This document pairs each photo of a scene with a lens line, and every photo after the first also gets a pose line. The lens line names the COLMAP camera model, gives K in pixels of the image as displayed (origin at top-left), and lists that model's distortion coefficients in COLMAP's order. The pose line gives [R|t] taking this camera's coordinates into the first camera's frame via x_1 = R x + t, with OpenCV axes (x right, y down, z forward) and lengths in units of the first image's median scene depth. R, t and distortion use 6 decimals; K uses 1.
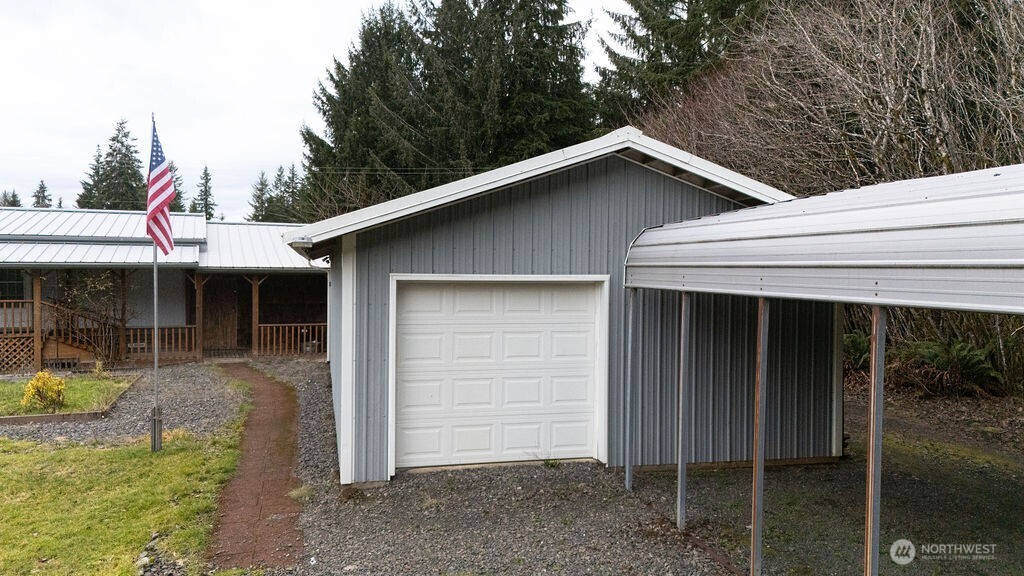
lens RADIAL K [[730.2, 0, 512.0], [0, 730.2, 288.0], [0, 0, 1]] dist [0.012801, -0.009046]
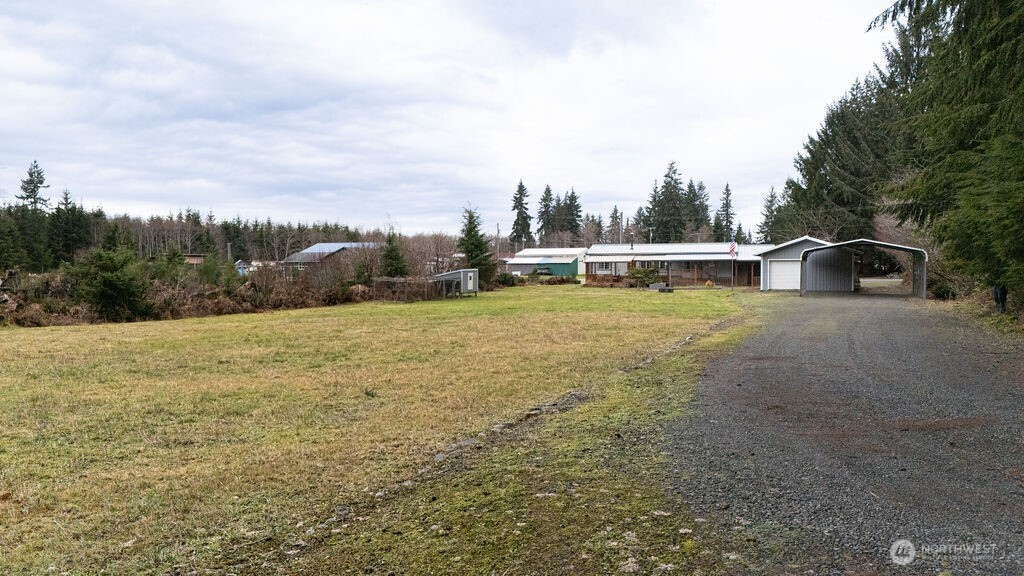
lens RADIAL K [[710.8, 0, 512.0], [0, 710.8, 288.0], [0, 0, 1]] dist [0.005814, -0.002277]
pose [[0.774094, 0.006780, -0.633034, 0.101615], [-0.005248, 0.999977, 0.004293, 0.010802], [0.633049, -0.000001, 0.774112, -0.262367]]
